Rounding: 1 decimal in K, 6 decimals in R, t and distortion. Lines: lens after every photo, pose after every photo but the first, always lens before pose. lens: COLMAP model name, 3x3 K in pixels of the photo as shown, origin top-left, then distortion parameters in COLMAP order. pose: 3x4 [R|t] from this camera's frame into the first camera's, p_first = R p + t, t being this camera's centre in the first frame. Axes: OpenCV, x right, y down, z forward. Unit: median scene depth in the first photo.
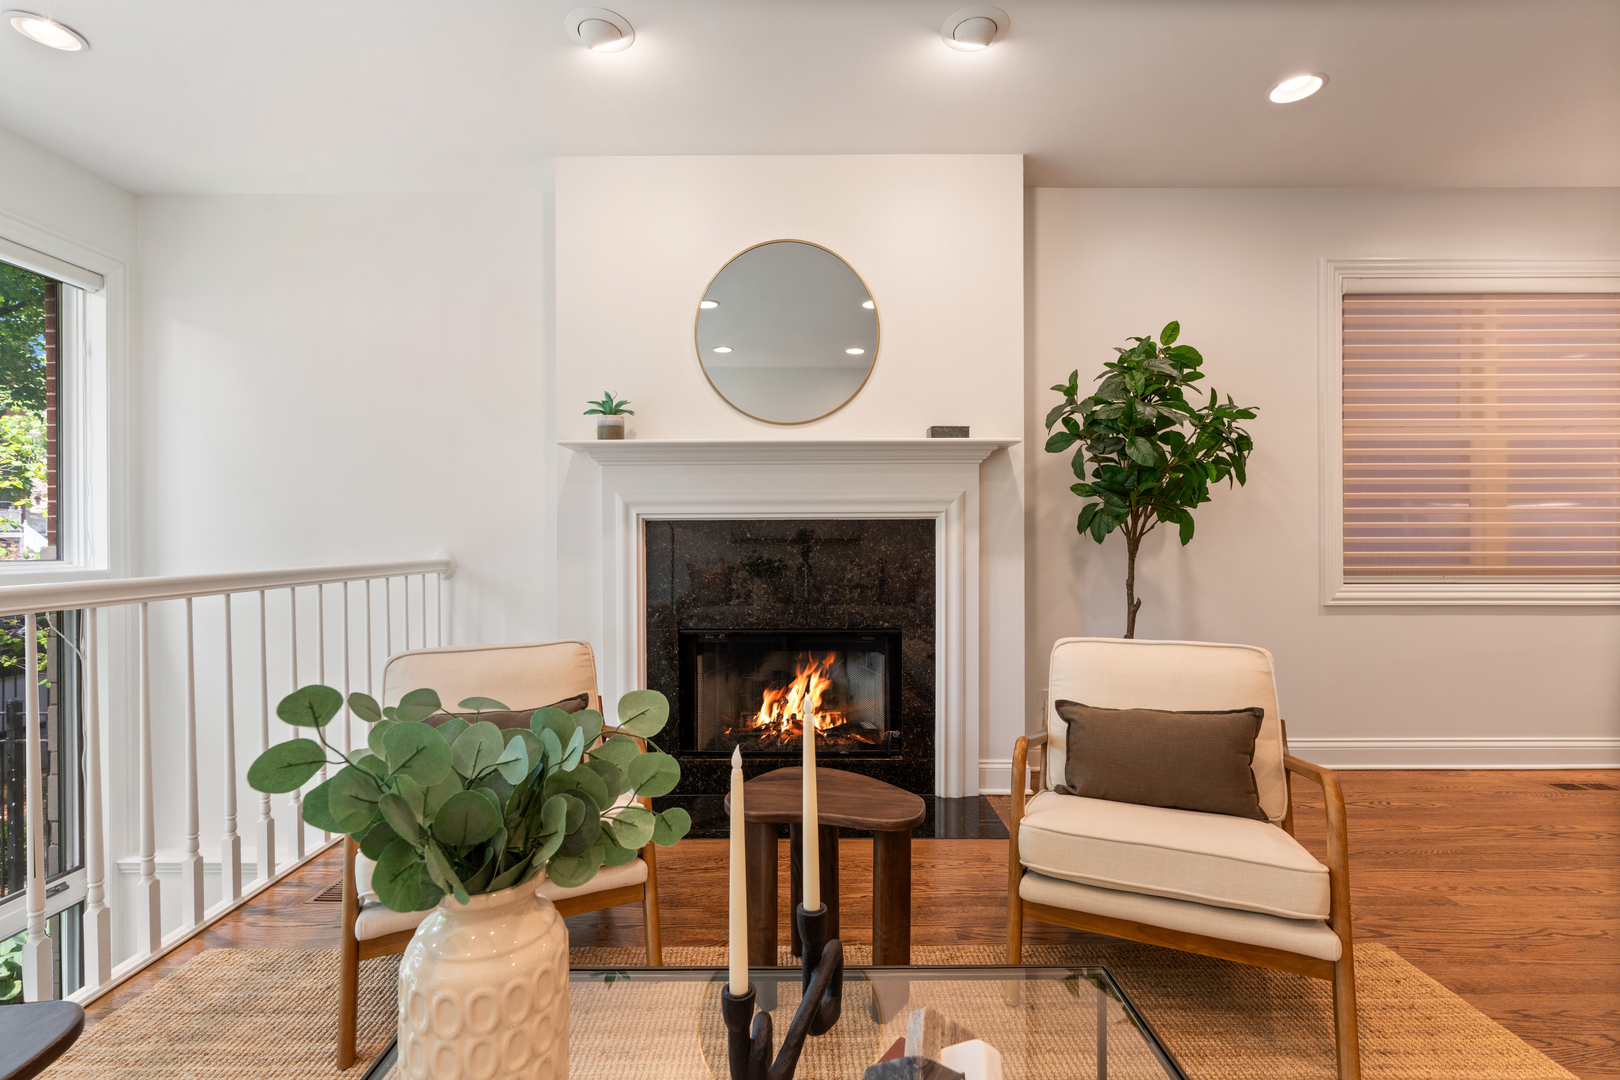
lens RADIAL K [[745.9, 0, 809.2], [0, 745.9, 534.4], [0, 0, 1]] dist [0.000478, 0.001084]
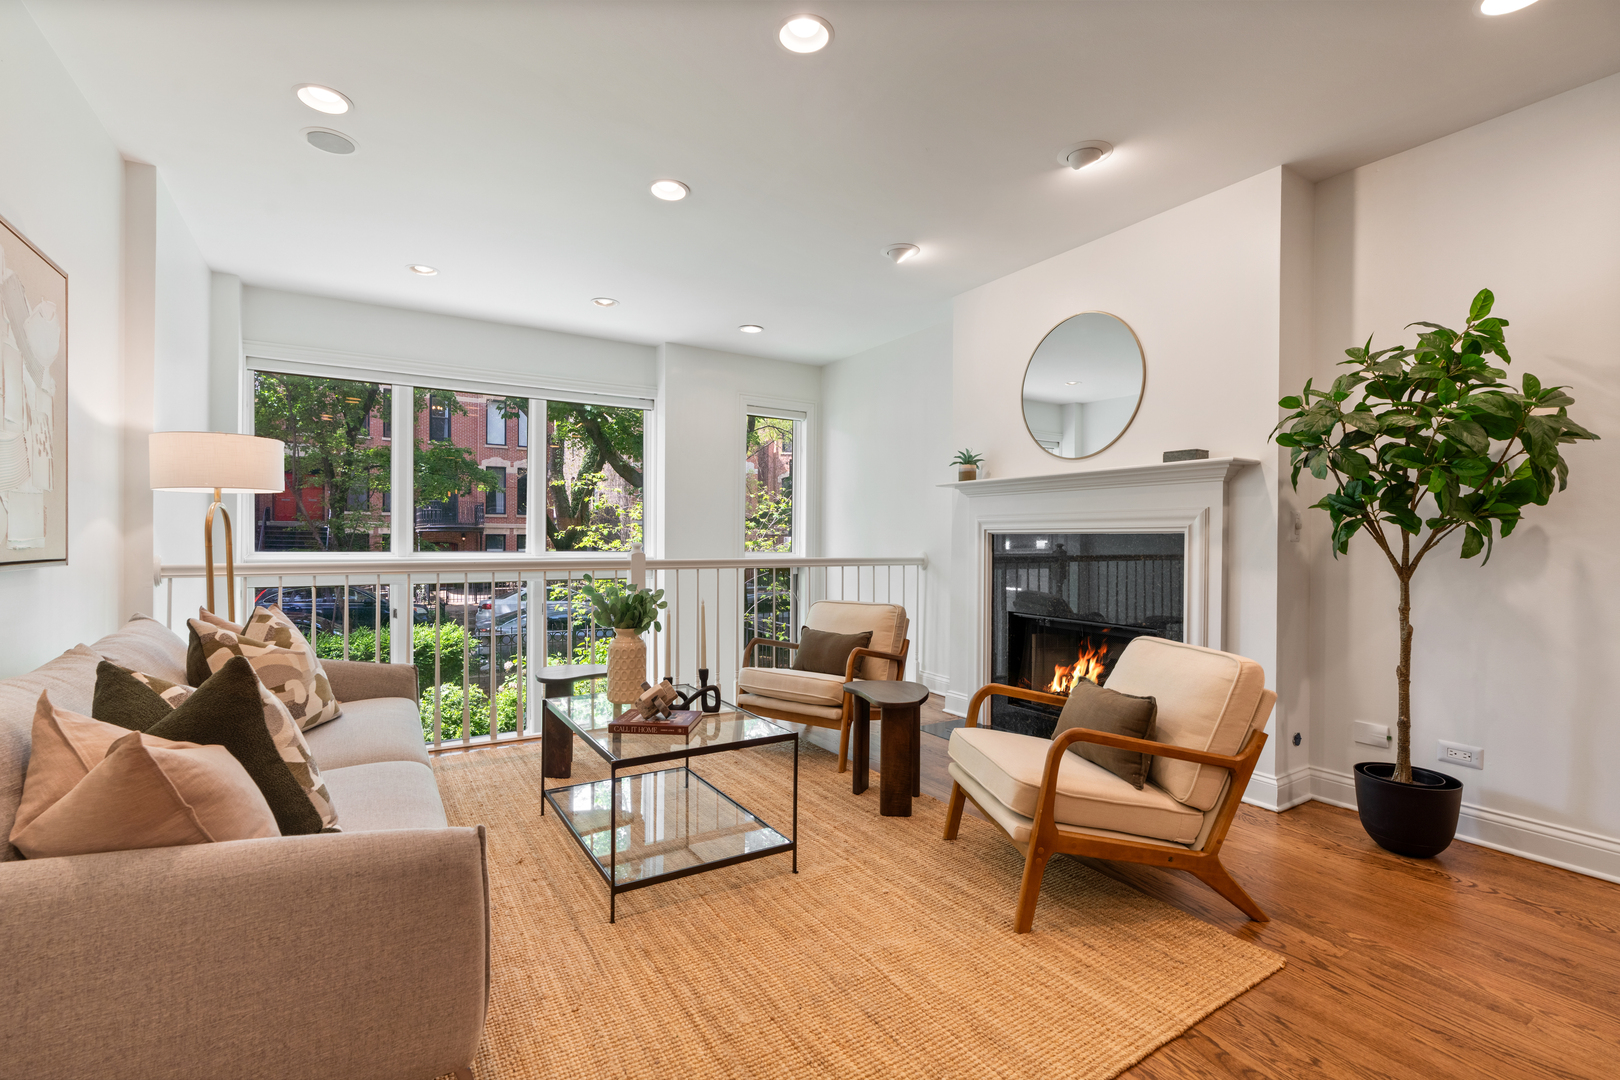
lens RADIAL K [[730.1, 0, 790.3], [0, 730.1, 540.0], [0, 0, 1]] dist [-0.010507, 0.000290]
pose [[0.508868, 0.007105, -0.860815, 0.794814], [-0.010108, 0.999946, 0.002278, -0.007915], [0.860785, 0.007542, 0.508913, -0.046576]]
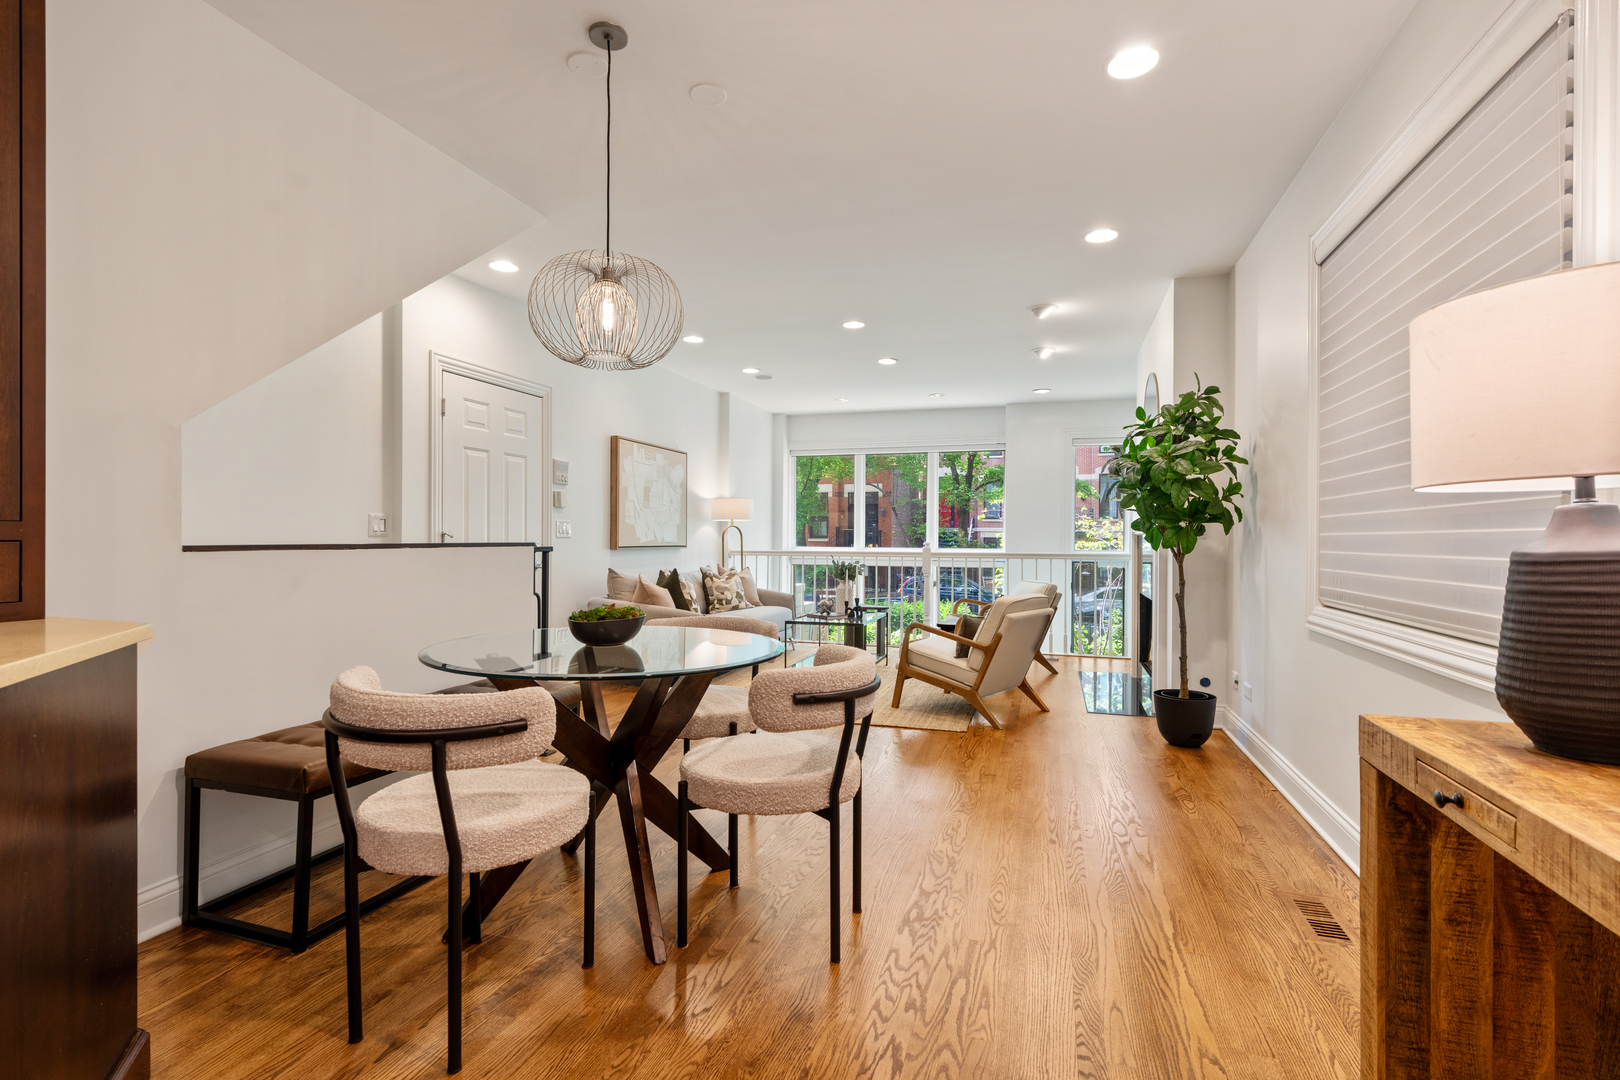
lens RADIAL K [[745.5, 0, 806.2], [0, 745.5, 538.6], [0, 0, 1]] dist [-0.002088, 0.000064]
pose [[-0.316470, 0.003528, -0.948596, 1.849534], [-0.000734, 0.999992, 0.003964, -0.012070], [0.948602, 0.001951, -0.316465, 0.769706]]
